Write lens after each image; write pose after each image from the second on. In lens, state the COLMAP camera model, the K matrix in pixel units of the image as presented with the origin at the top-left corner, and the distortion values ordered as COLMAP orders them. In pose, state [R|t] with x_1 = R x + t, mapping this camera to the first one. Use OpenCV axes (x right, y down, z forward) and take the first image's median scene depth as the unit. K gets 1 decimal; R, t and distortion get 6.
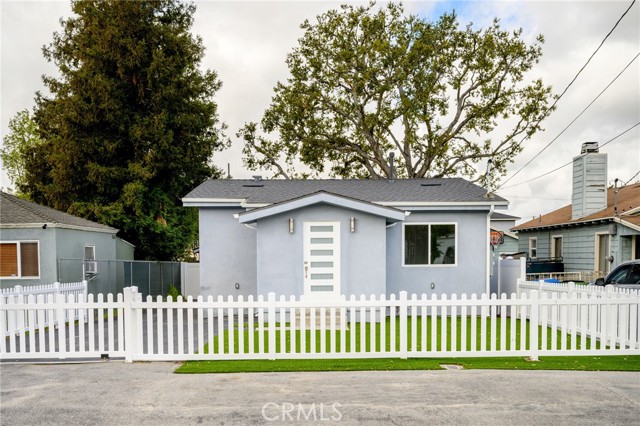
lens RADIAL K [[583.4, 0, 318.9], [0, 583.4, 283.6], [0, 0, 1]] dist [0.001434, 0.000743]
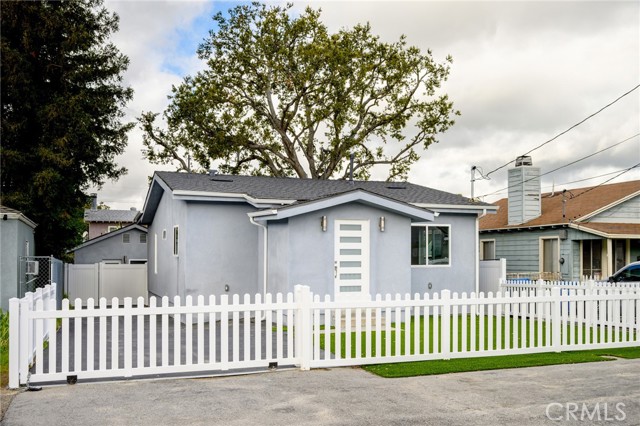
lens RADIAL K [[603.0, 0, 321.2], [0, 603.0, 249.8], [0, 0, 1]] dist [0.000173, -0.008148]
pose [[0.947026, 0.010871, 0.320973, -0.260324], [0.009923, 0.997959, -0.063077, 0.004438], [-0.321004, 0.062921, 0.944985, 0.049114]]
